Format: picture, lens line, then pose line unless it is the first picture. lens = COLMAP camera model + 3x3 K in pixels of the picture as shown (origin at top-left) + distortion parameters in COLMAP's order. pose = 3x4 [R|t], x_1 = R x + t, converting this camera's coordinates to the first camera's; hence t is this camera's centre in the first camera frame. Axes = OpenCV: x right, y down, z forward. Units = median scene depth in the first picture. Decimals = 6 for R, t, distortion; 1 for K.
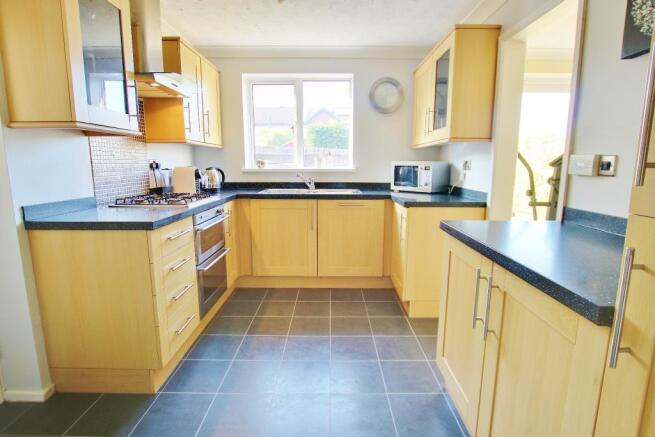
lens RADIAL K [[335.8, 0, 327.5], [0, 335.8, 218.5], [0, 0, 1]] dist [-0.002671, -0.000370]
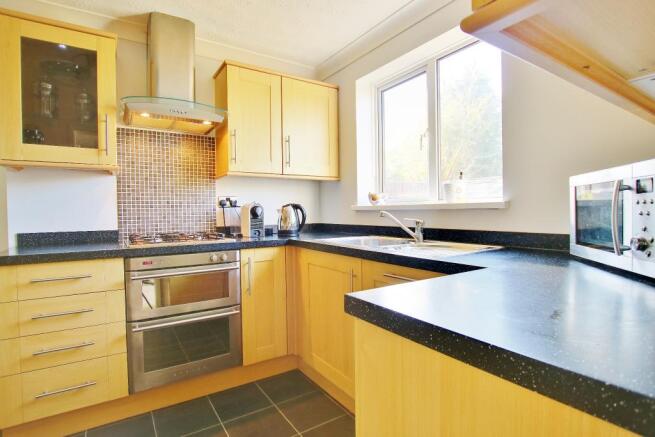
lens RADIAL K [[335.8, 0, 327.5], [0, 335.8, 218.5], [0, 0, 1]] dist [-0.002671, -0.000370]
pose [[0.543708, 0.008910, -0.839227, 0.365571], [-0.124372, 0.989758, -0.070069, -0.071355], [0.830008, 0.142474, 0.539248, 0.624986]]
